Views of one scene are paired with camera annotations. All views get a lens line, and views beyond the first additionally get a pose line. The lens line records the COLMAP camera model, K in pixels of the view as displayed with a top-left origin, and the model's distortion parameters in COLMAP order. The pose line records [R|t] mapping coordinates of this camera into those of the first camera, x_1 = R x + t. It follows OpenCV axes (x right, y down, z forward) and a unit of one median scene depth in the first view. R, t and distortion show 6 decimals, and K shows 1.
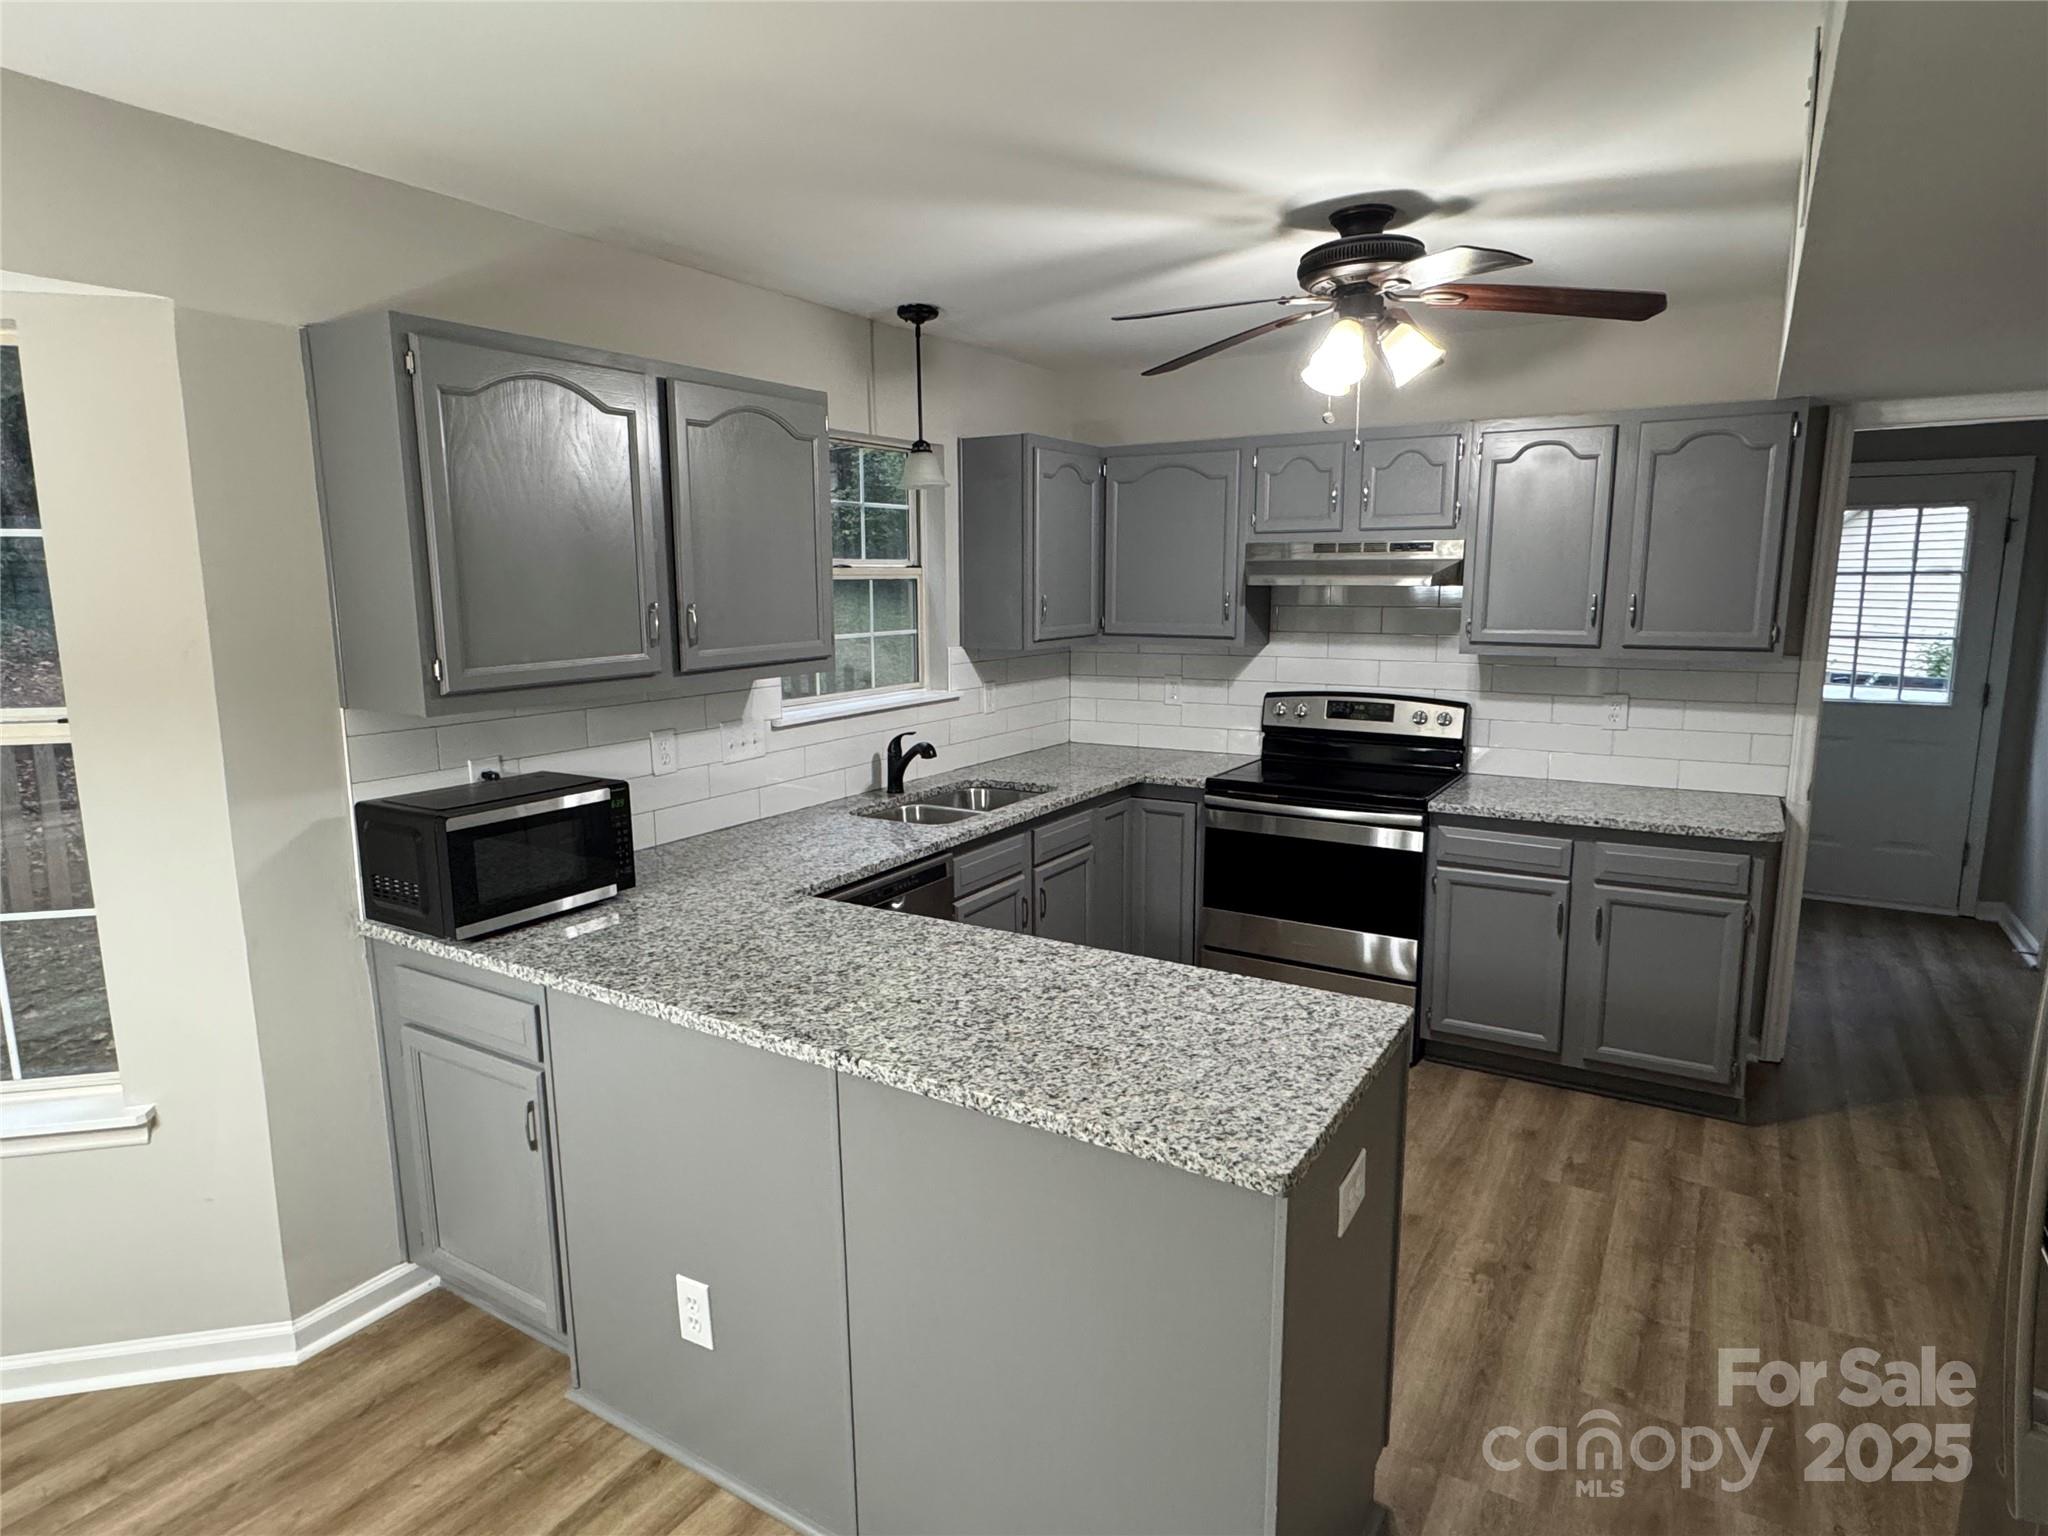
lens RADIAL K [[1147.7, 0, 1013.9], [0, 1147.7, 768.3], [0, 0, 1]] dist [0.000437, 0.001207]
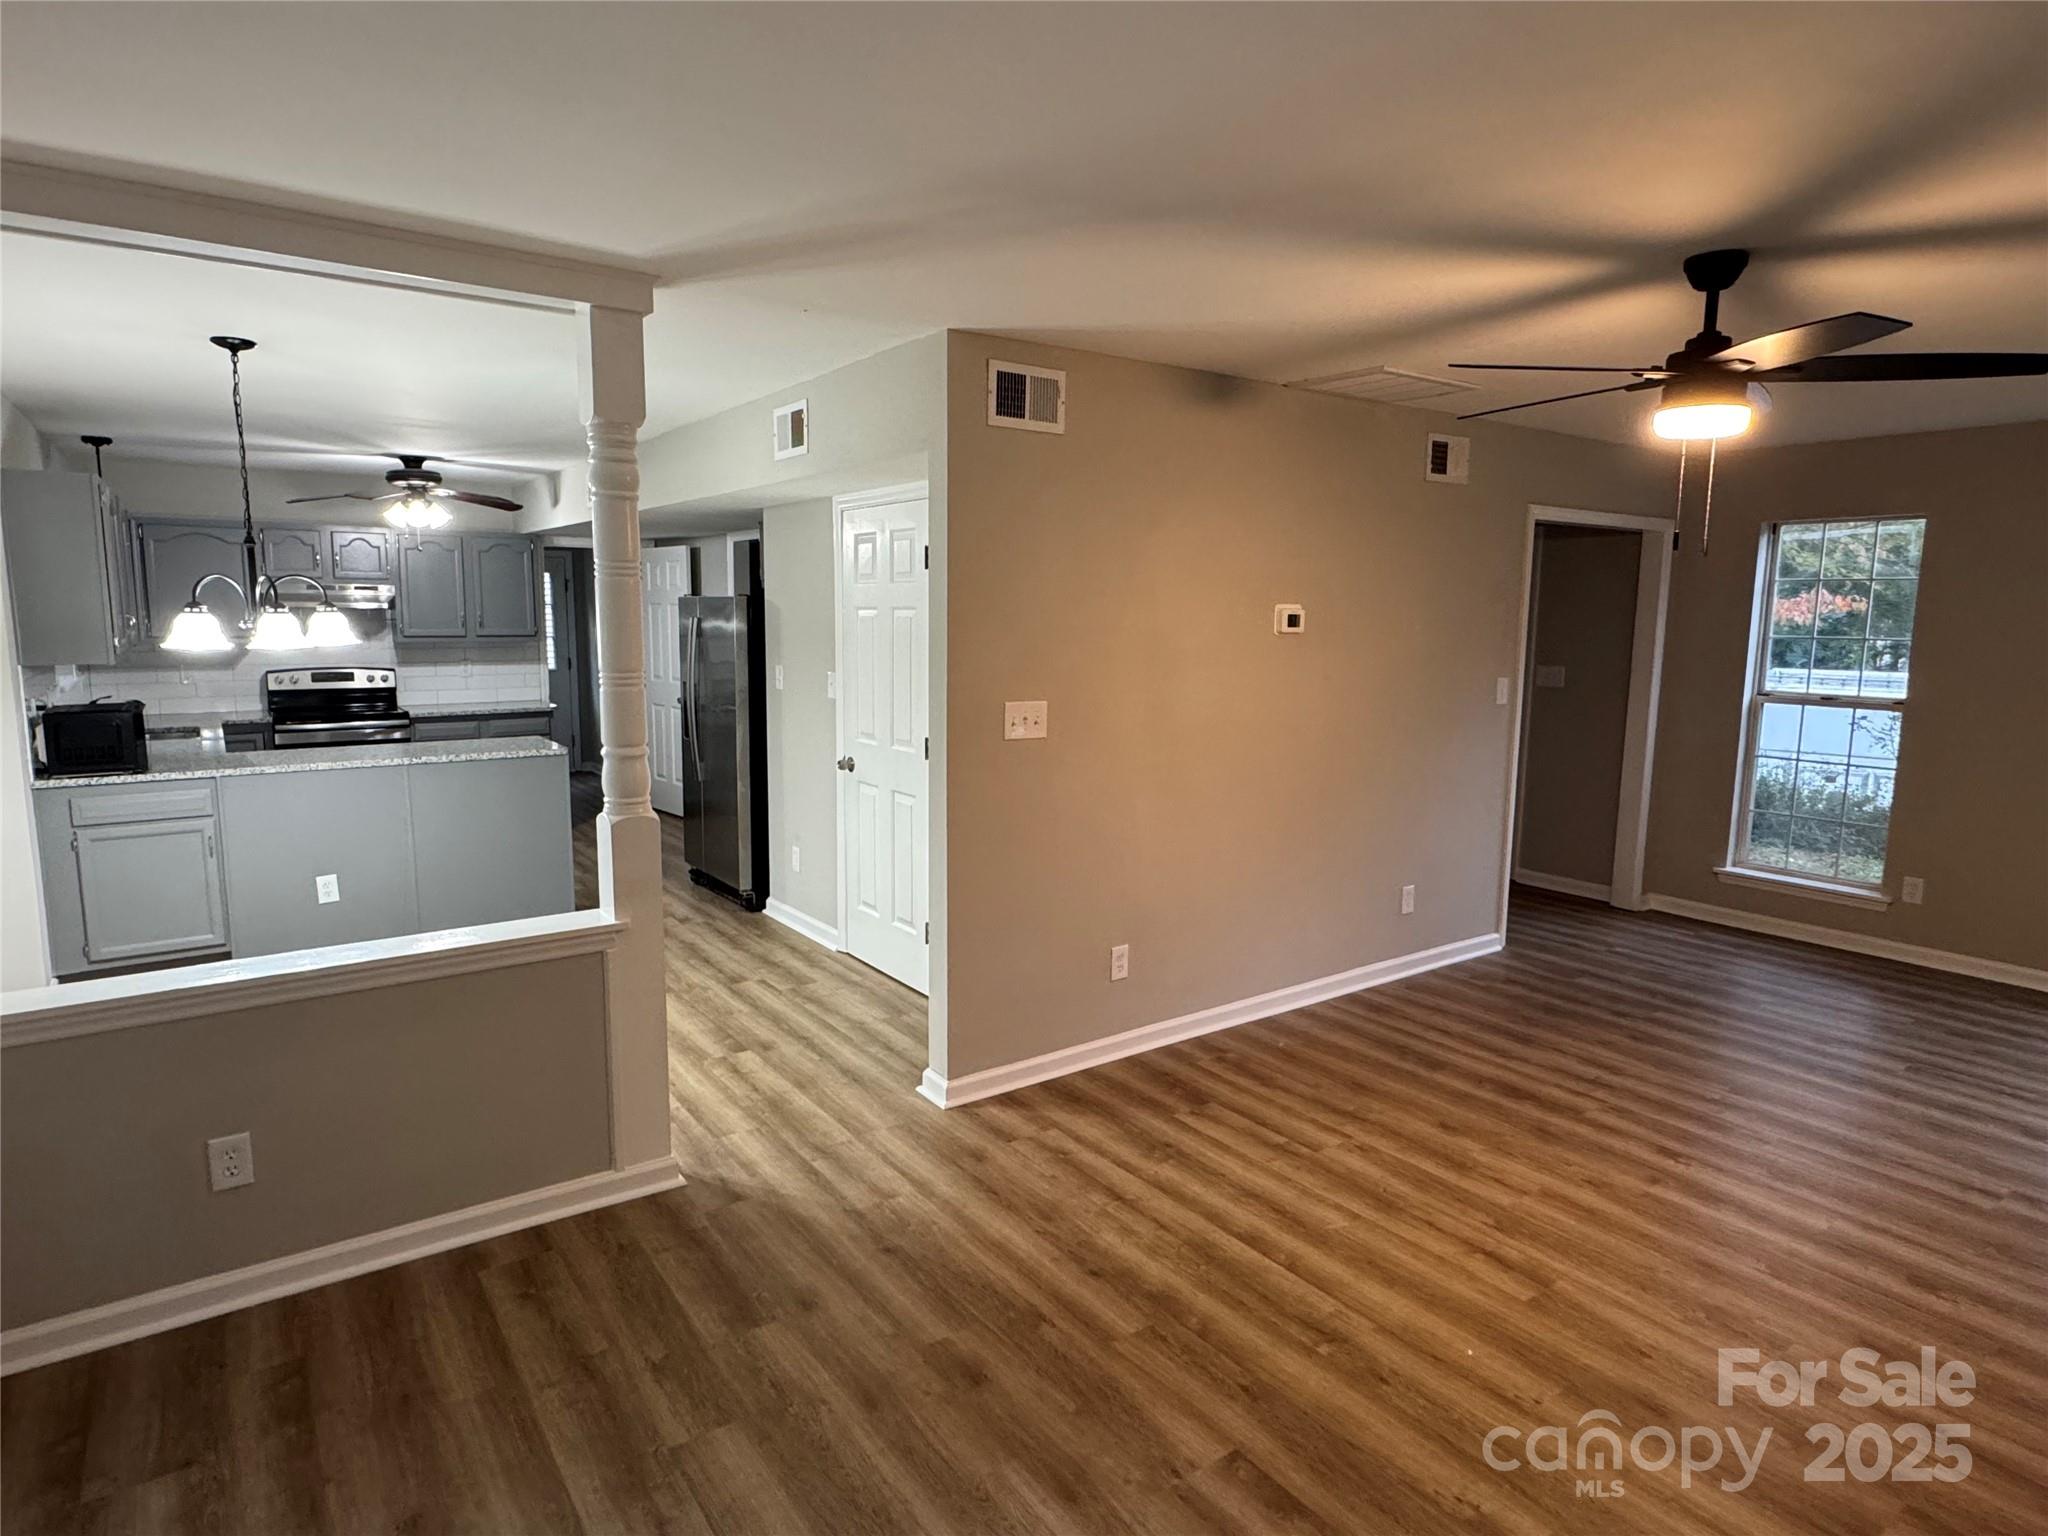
lens RADIAL K [[1147.7, 0, 1013.9], [0, 1147.7, 768.3], [0, 0, 1]] dist [0.000437, 0.001207]
pose [[0.389801, -0.118020, 0.913305, -1.440998], [0.140762, 0.987736, 0.067561, 0.183910], [-0.910078, 0.102223, 0.401633, -1.043353]]
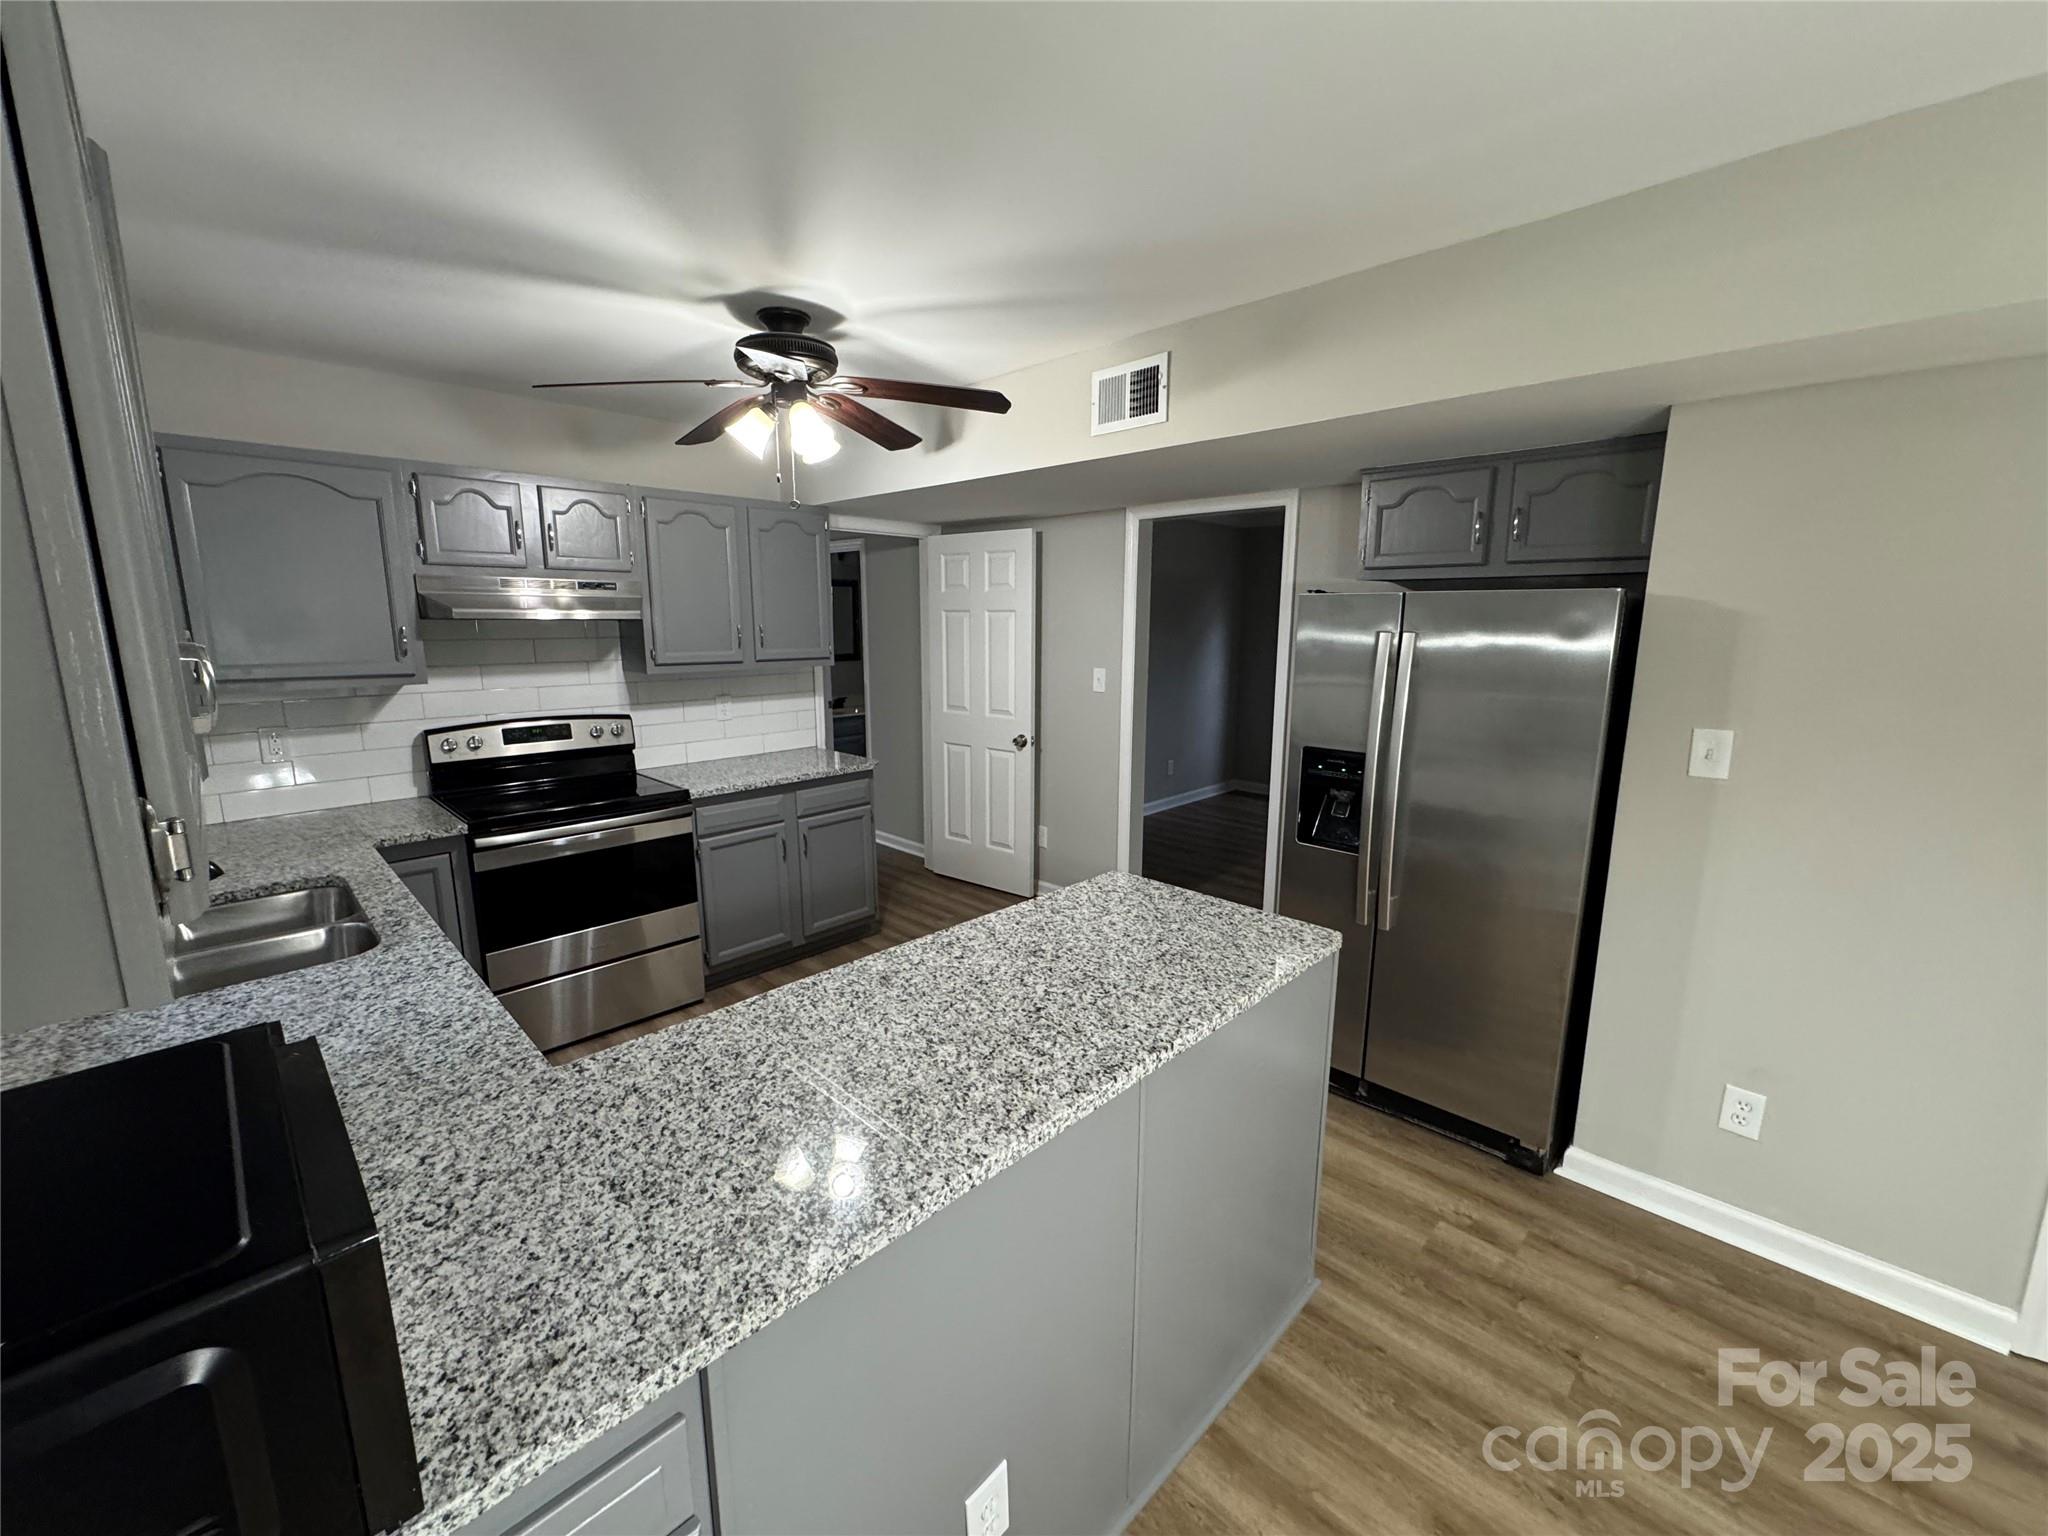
lens RADIAL K [[814.4, 0, 1021.8], [0, 814.4, 762.3], [0, 0, 1]] dist [-0.001908, -0.000323]
pose [[0.215537, -0.165207, 0.962419, -0.534037], [0.157153, 0.978606, 0.132791, -0.082100], [-0.963767, 0.122625, 0.236888, 0.568091]]
